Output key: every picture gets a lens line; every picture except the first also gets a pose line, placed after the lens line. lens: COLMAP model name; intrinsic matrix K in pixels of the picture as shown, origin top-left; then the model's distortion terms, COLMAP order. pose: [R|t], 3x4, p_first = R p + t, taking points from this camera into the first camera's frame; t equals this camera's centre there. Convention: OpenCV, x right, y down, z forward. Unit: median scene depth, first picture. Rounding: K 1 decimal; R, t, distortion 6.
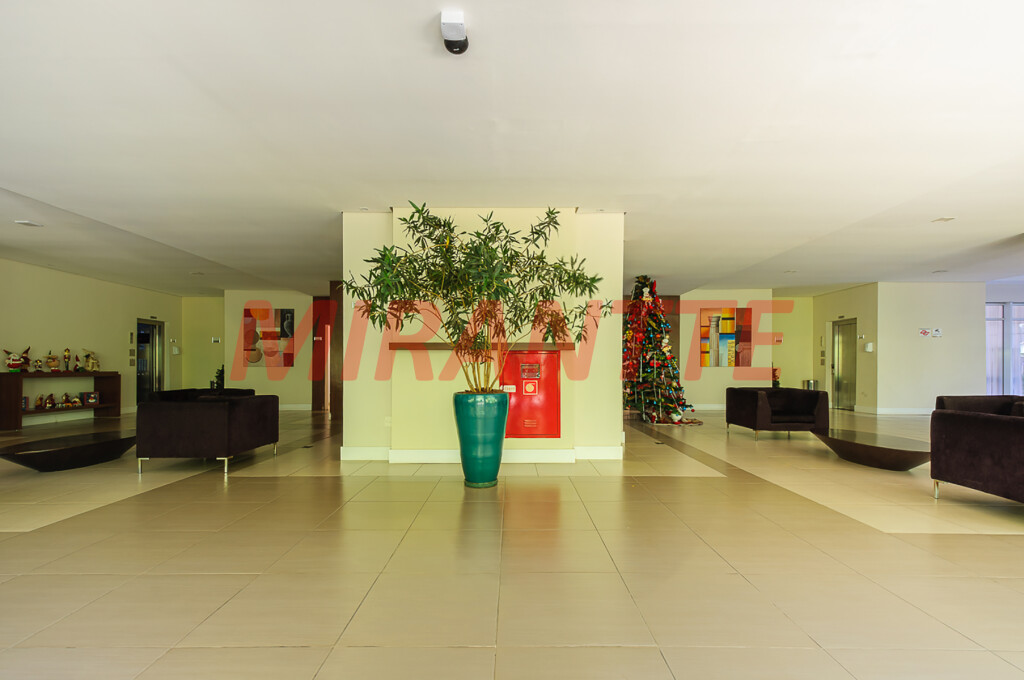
lens RADIAL K [[467.6, 0, 529.0], [0, 467.6, 365.2], [0, 0, 1]] dist [-0.001305, -0.000821]
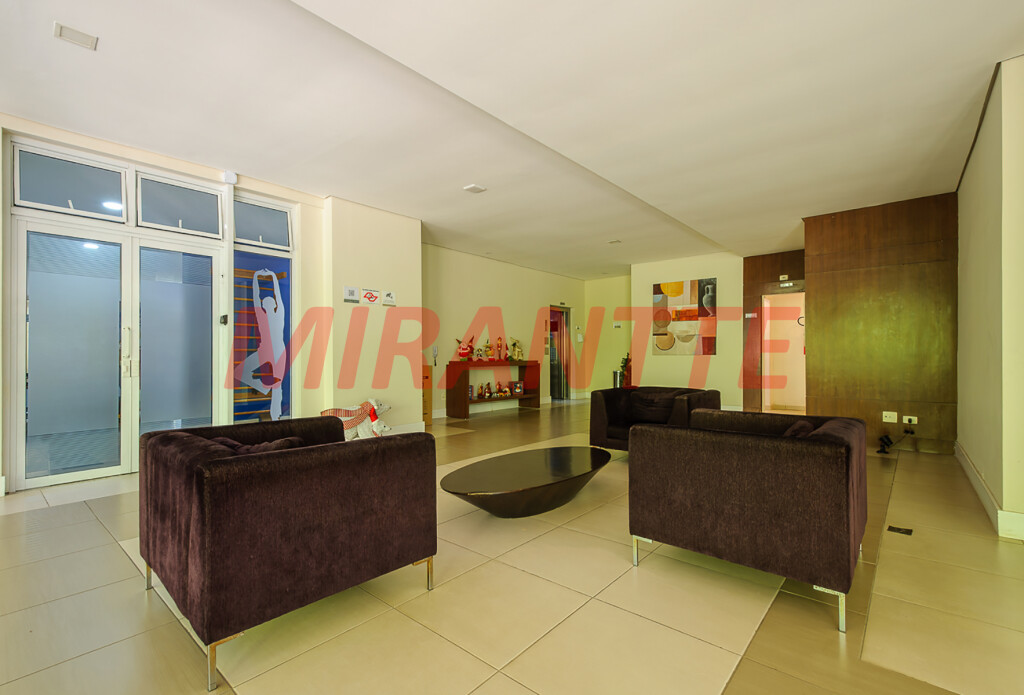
lens RADIAL K [[460.9, 0, 512.2], [0, 460.9, 352.0], [0, 0, 1]] dist [0.001397, 0.000076]
pose [[0.746507, -0.006898, -0.665342, -0.279917], [0.004687, 0.999976, -0.005108, 0.000875], [0.665361, 0.000695, 0.746521, 0.252068]]
